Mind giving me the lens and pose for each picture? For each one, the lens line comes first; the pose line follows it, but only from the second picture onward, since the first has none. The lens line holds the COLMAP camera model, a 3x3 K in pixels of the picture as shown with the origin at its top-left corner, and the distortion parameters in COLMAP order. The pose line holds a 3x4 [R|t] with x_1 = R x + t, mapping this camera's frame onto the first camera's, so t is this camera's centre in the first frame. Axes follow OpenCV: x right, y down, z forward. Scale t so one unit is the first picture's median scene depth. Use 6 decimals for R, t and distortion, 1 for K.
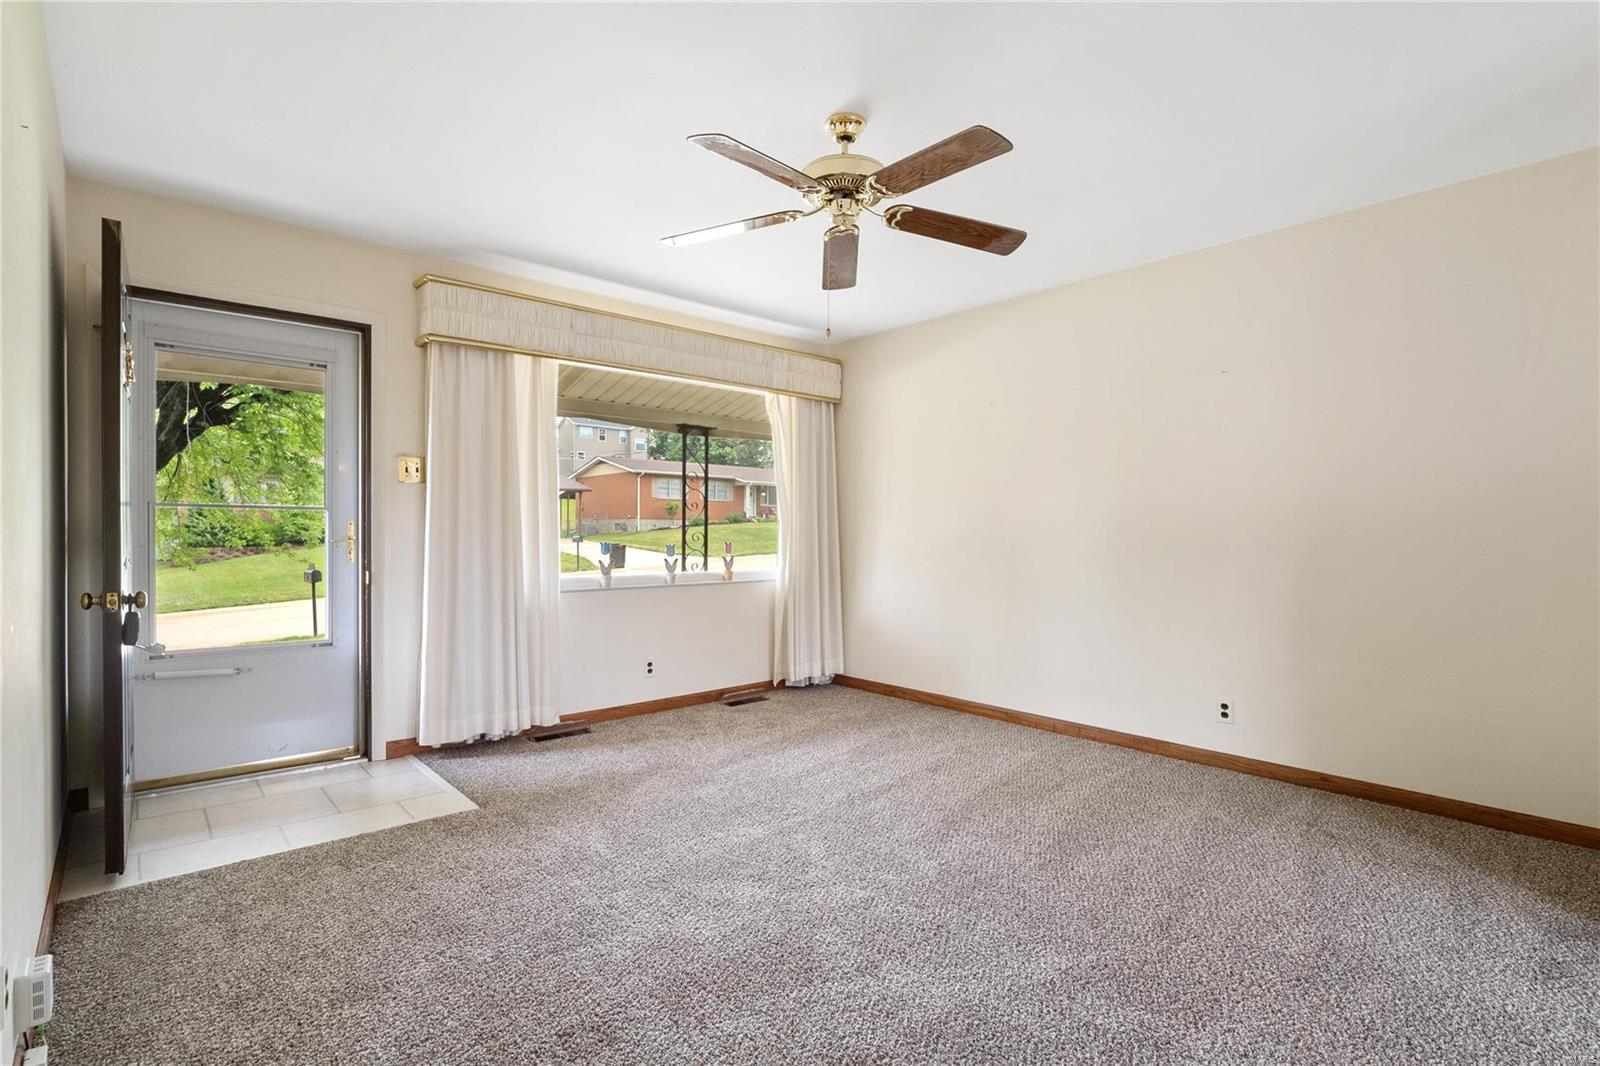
lens RADIAL K [[758.5, 0, 795.6], [0, 758.5, 544.9], [0, 0, 1]] dist [-0.020224, -0.000825]
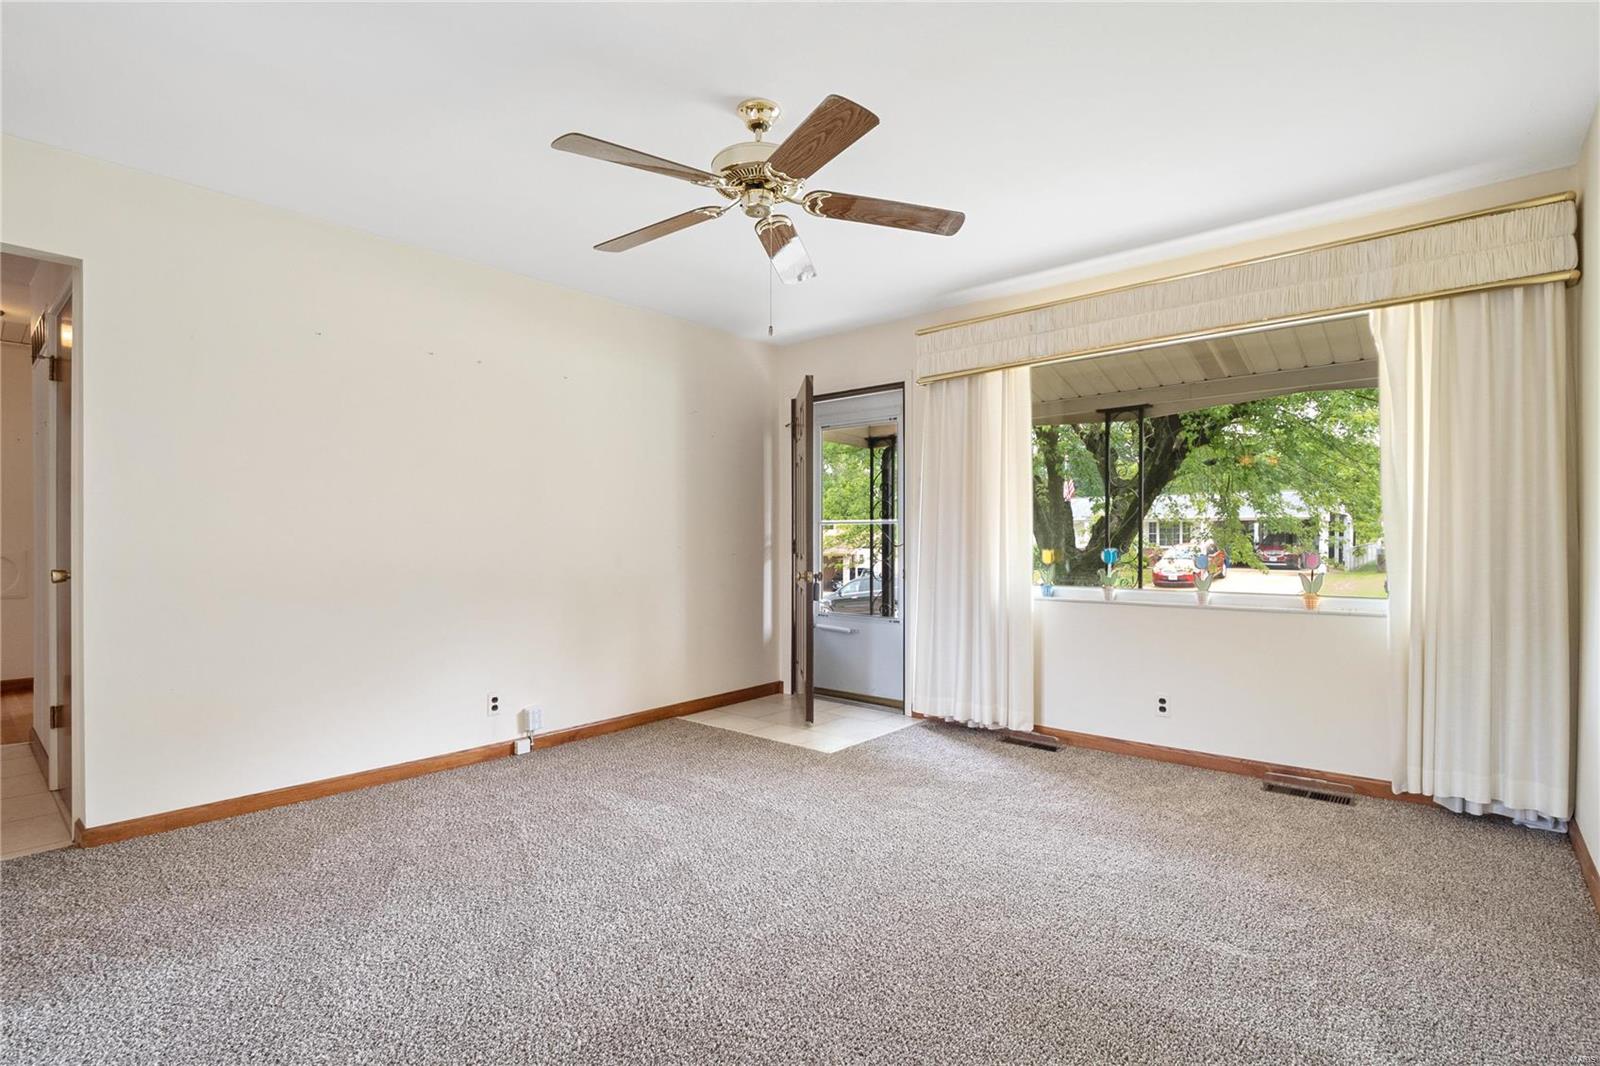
lens RADIAL K [[758.5, 0, 798.3], [0, 758.5, 527.0], [0, 0, 1]] dist [-0.020224, -0.000825]
pose [[0.133043, -0.009979, -0.991060, 0.626597], [-0.015253, 0.999810, -0.012114, -0.014685], [0.990993, 0.016728, 0.132866, 0.563878]]
